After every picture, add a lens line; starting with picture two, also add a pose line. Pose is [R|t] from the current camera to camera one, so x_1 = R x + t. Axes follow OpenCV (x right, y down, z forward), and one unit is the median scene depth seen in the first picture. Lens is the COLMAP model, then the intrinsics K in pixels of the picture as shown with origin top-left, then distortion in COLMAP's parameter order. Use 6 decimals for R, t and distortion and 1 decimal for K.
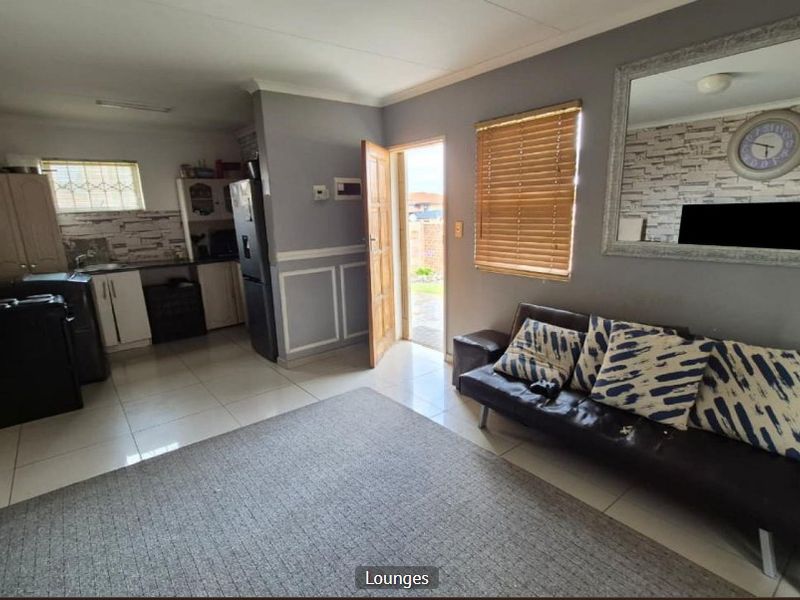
lens RADIAL K [[422.0, 0, 396.0], [0, 422.0, 312.0], [0, 0, 1]] dist [-0.000831, -0.000710]
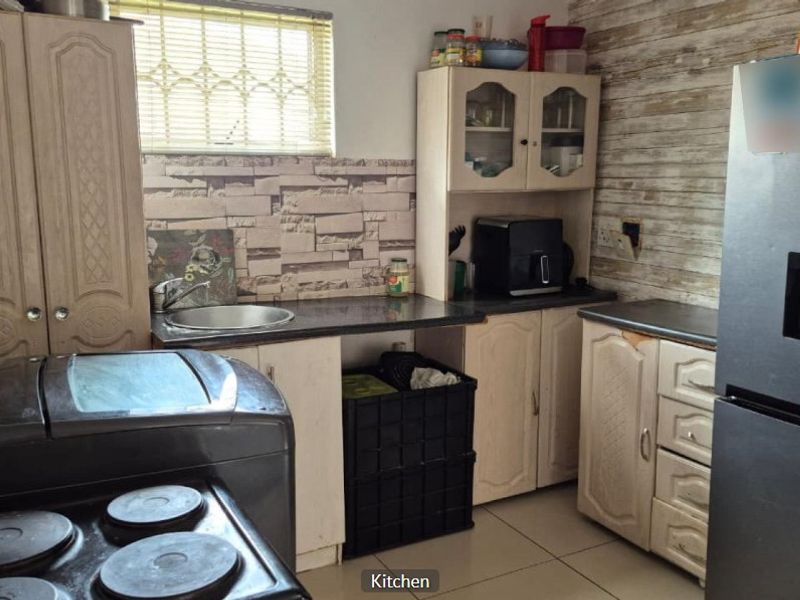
lens RADIAL K [[746.2, 0, 401.3], [0, 746.2, 302.2], [0, 0, 1]] dist [0.067468, 0.000000]
pose [[0.980502, 0.064563, -0.185600, -0.422934], [-0.078669, 0.994464, -0.069666, -0.081956], [0.180074, 0.082908, 0.980153, 0.415480]]
